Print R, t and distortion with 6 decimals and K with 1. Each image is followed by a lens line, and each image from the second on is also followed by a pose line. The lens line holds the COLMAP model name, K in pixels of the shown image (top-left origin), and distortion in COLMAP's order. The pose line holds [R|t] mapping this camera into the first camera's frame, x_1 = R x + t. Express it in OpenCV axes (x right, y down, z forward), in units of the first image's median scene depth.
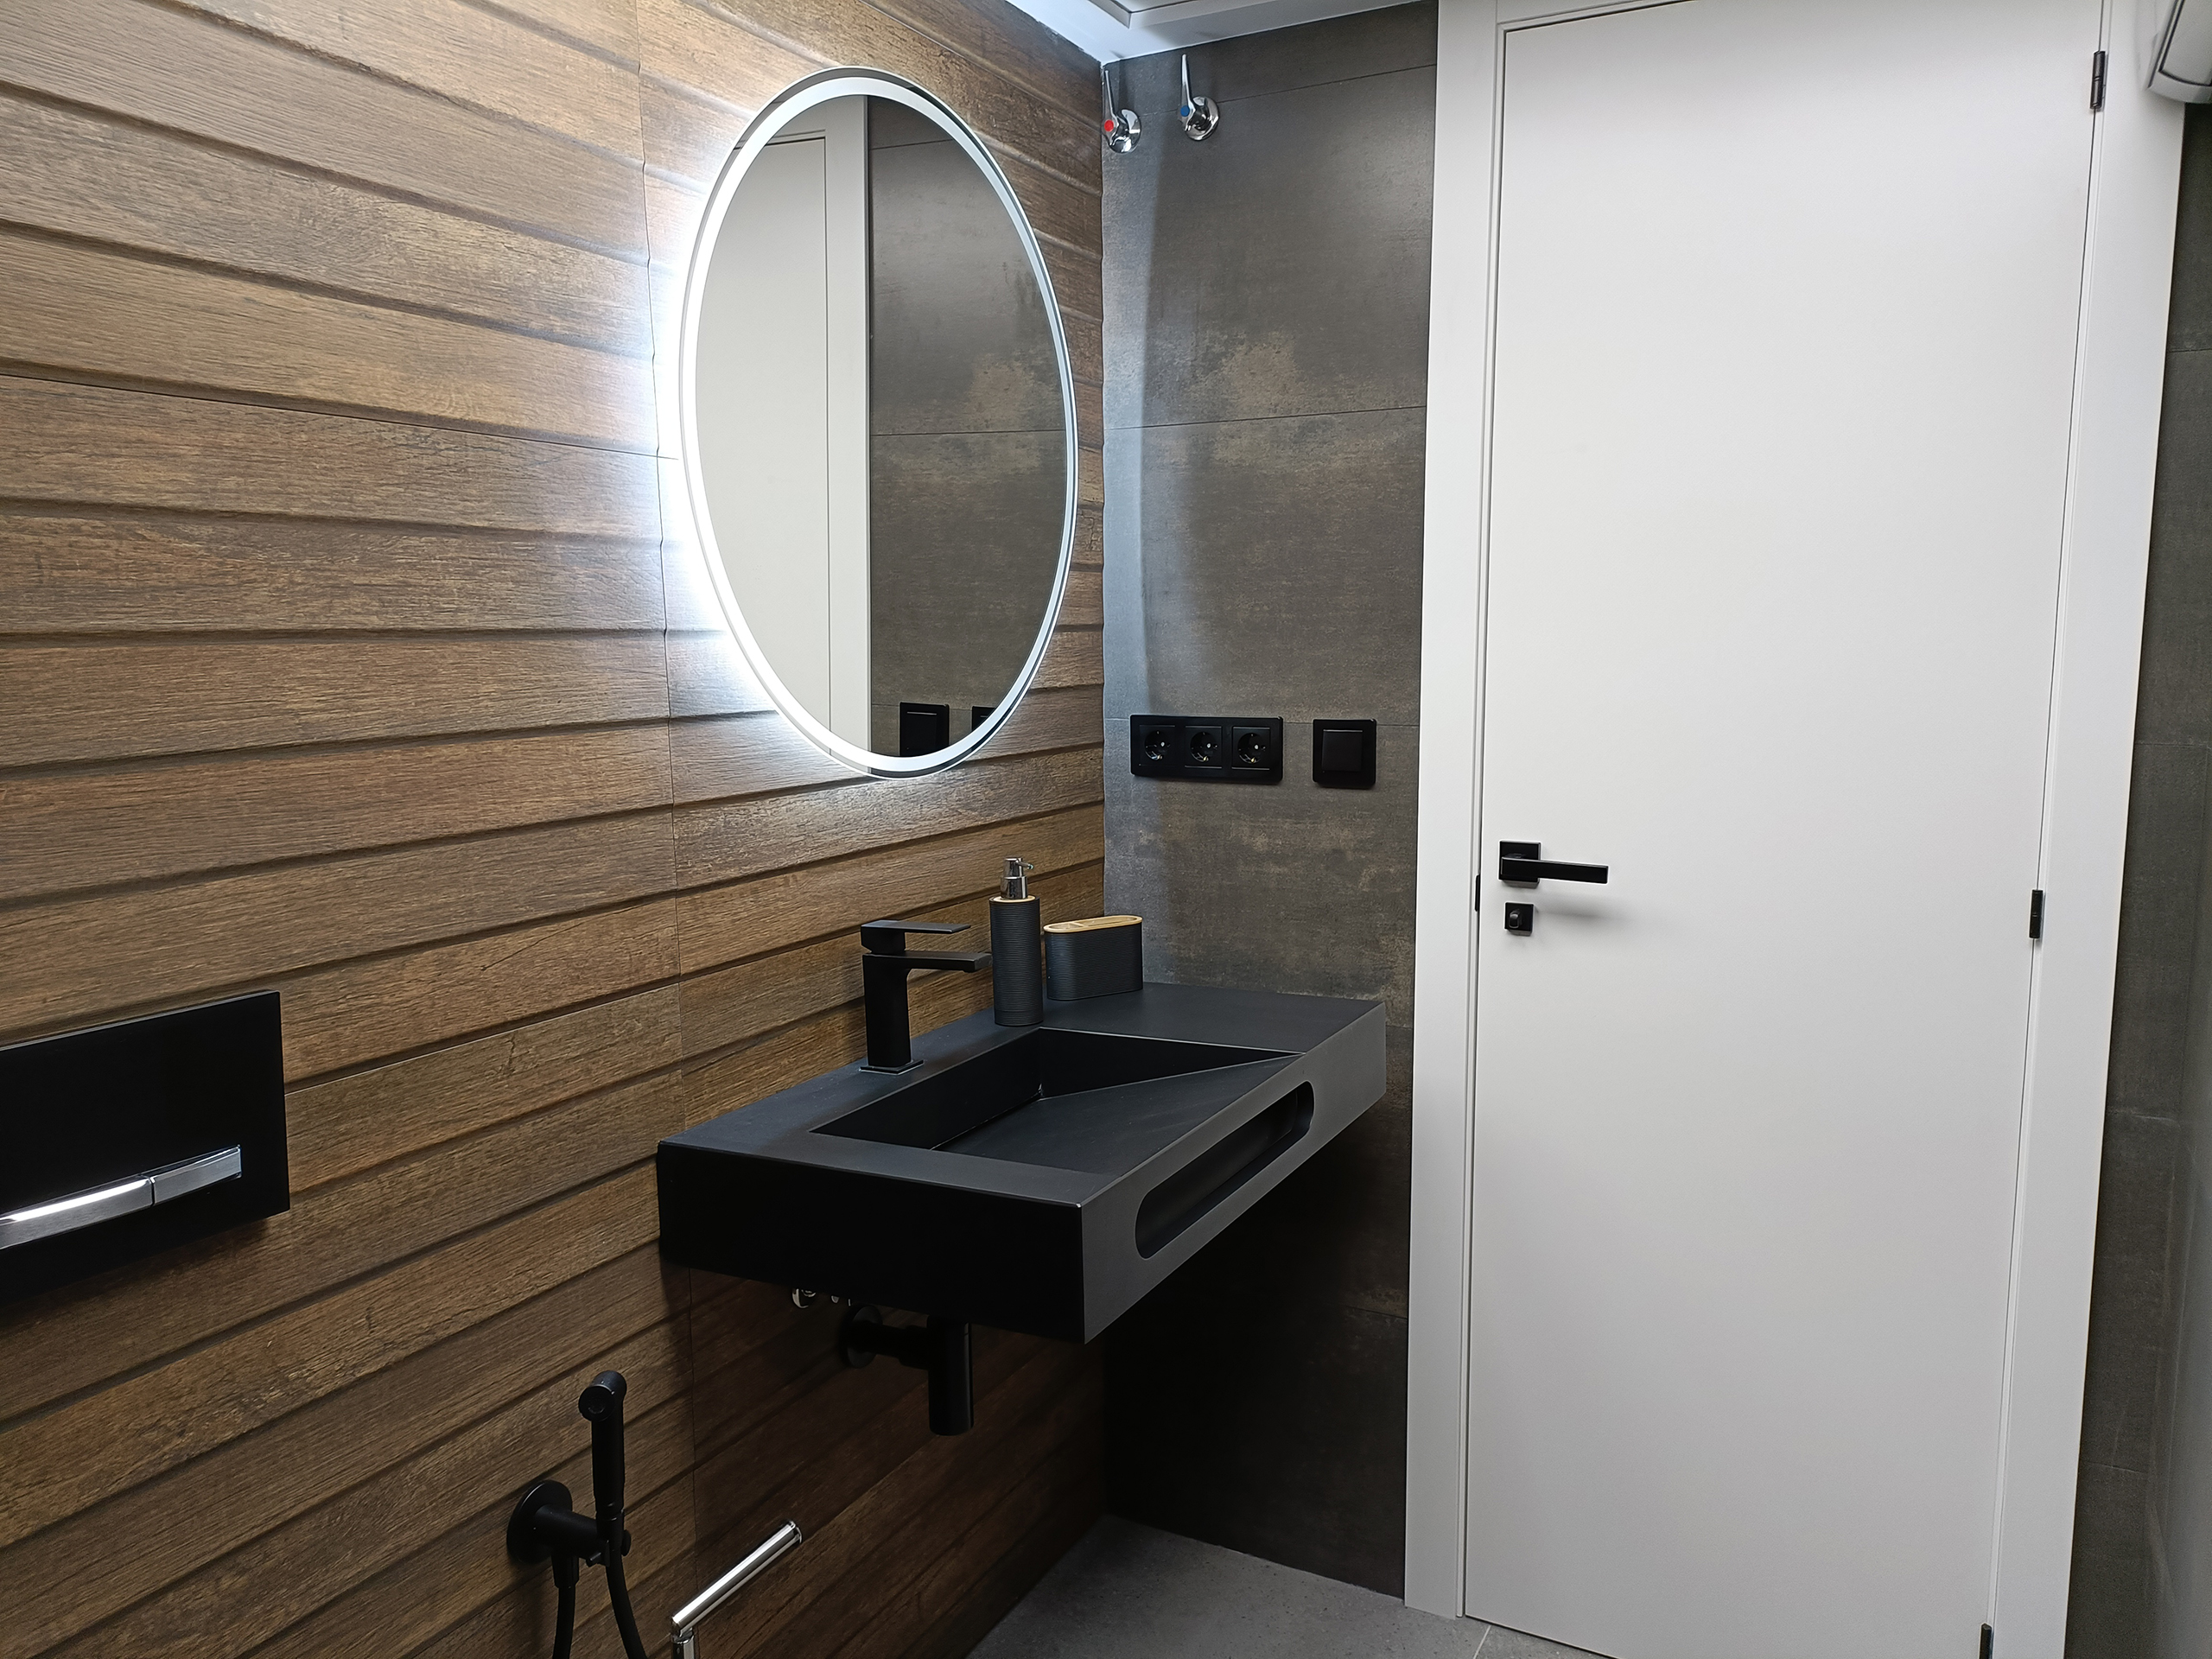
lens RADIAL K [[1616.3, 0, 1106.0], [0, 1616.3, 829.5], [0, 0, 1]] dist [0.072716, -0.069670]
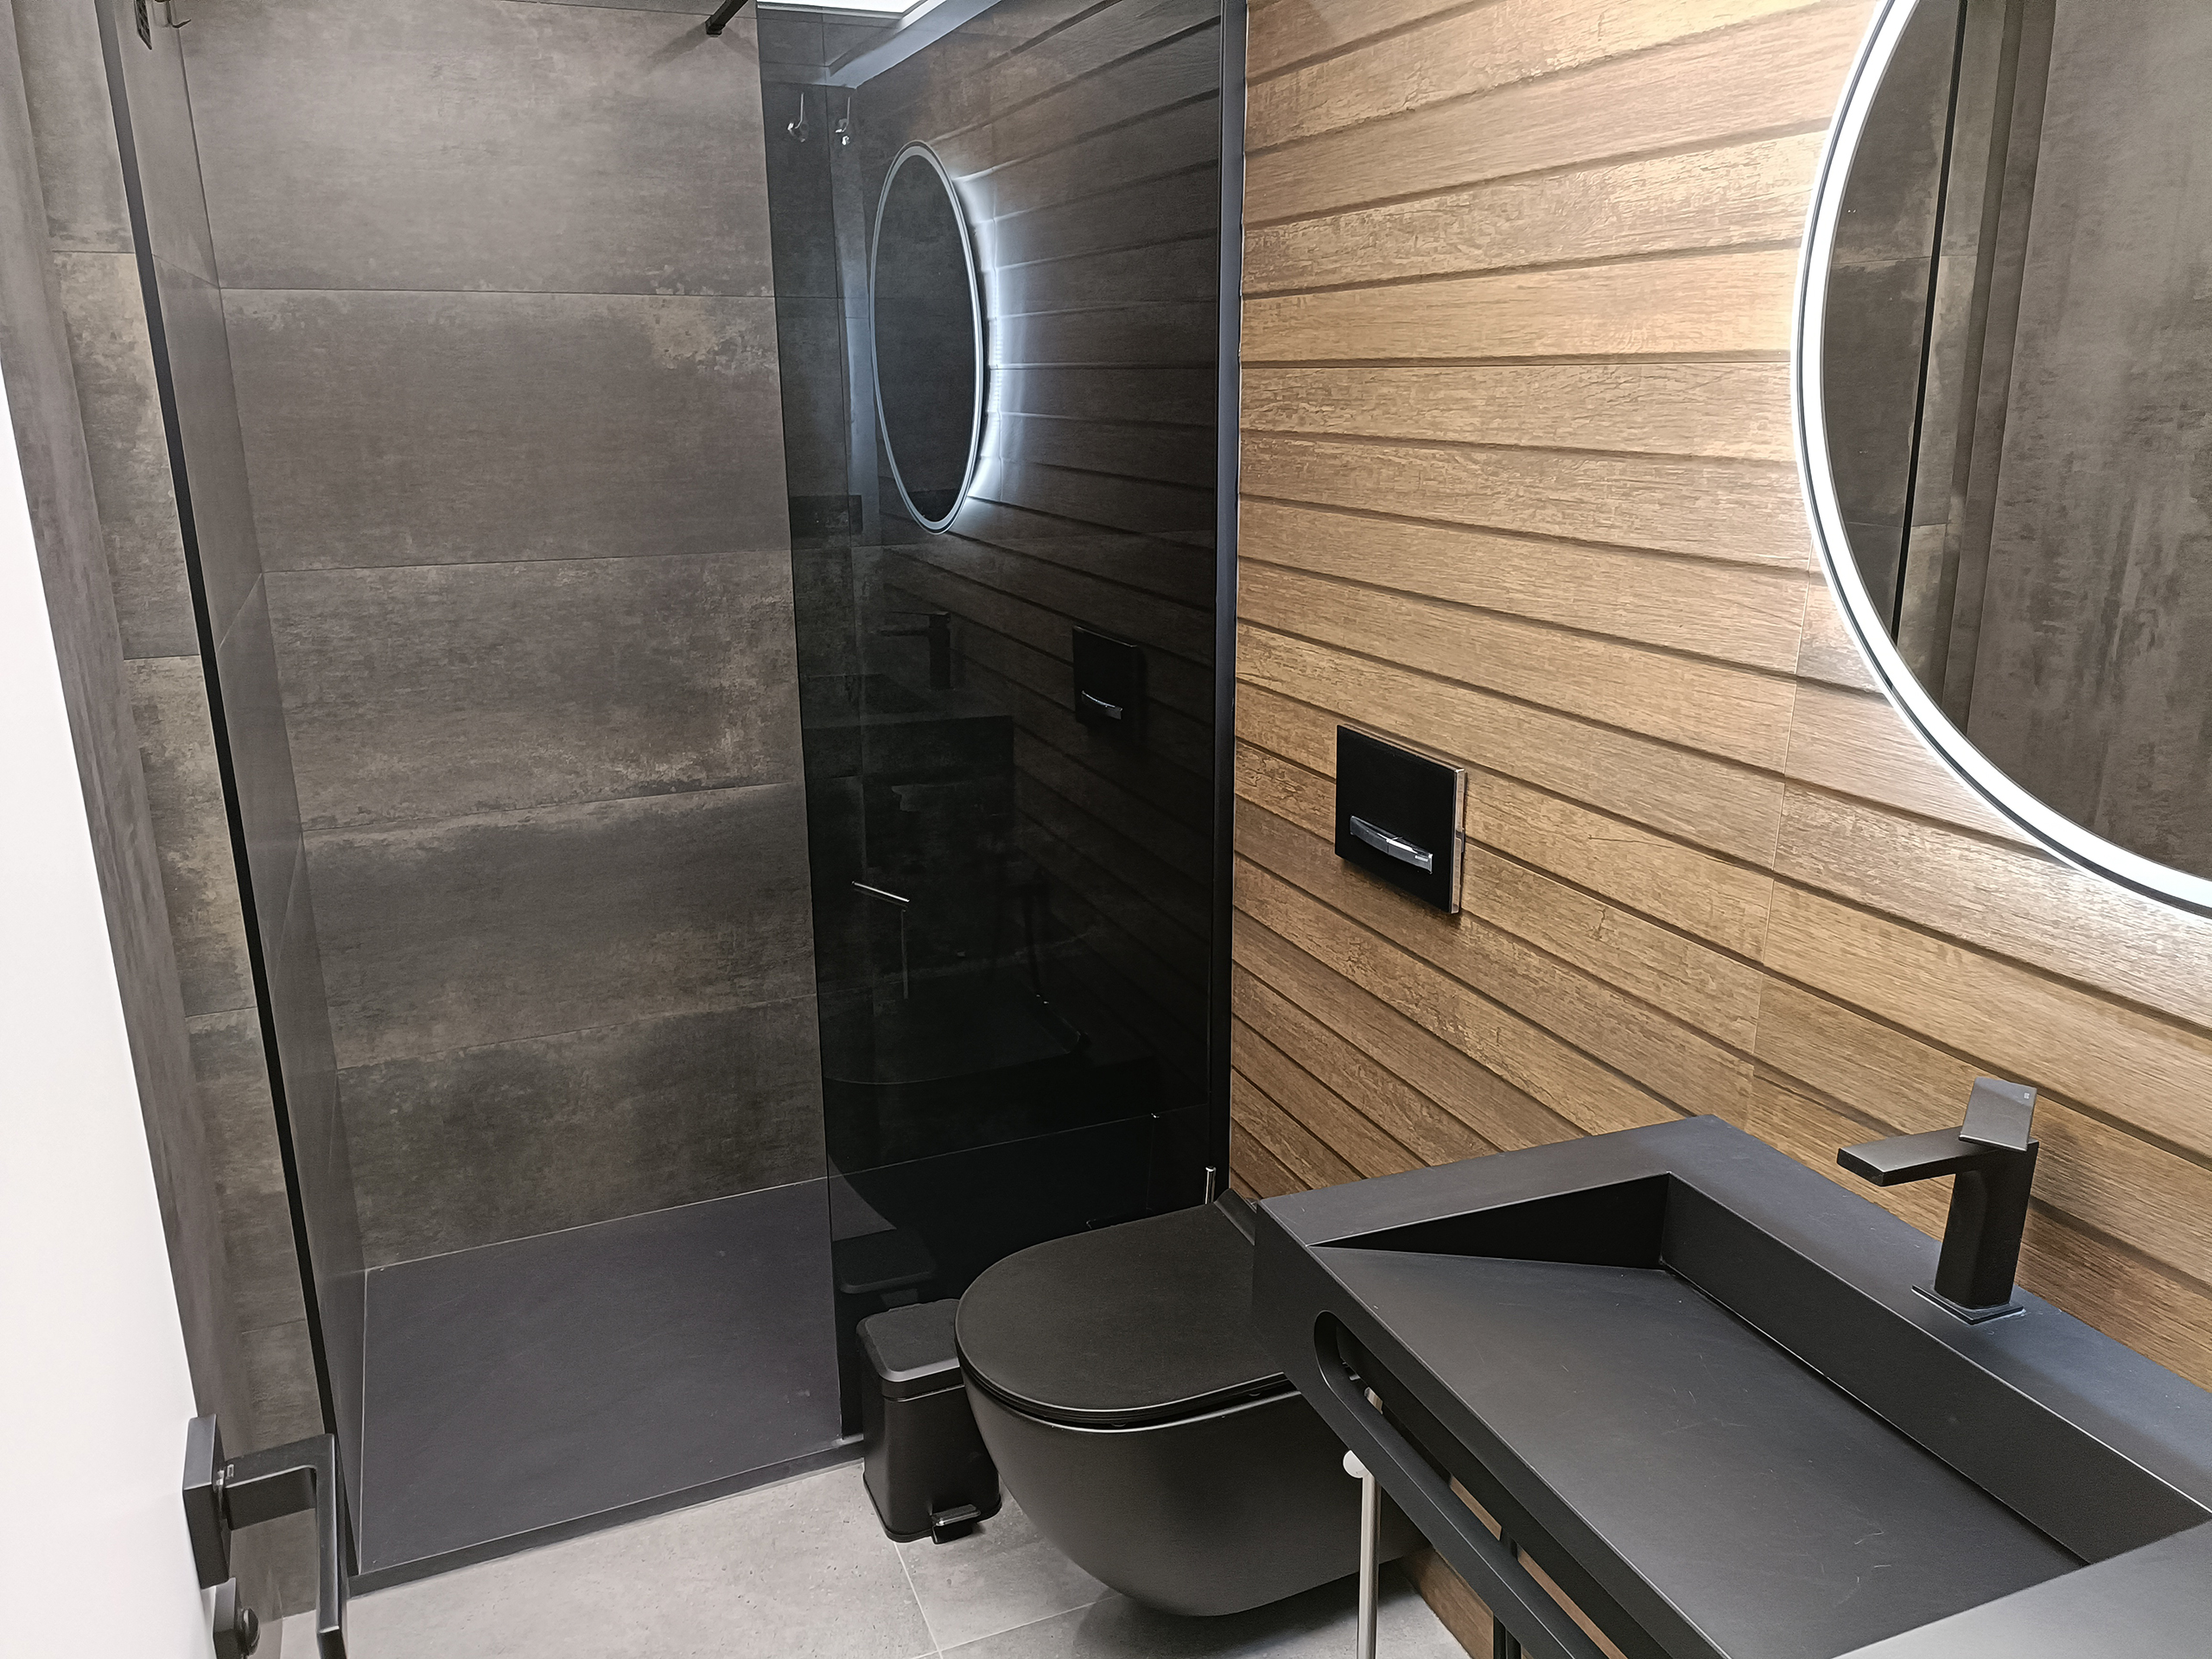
lens RADIAL K [[1616.3, 0, 1106.0], [0, 1616.3, 829.5], [0, 0, 1]] dist [0.072716, -0.069670]
pose [[-0.636617, 0.220526, -0.738977, 0.709286], [-0.088271, 0.931106, 0.353906, -0.307005], [0.766112, 0.290533, -0.573292, 1.437235]]
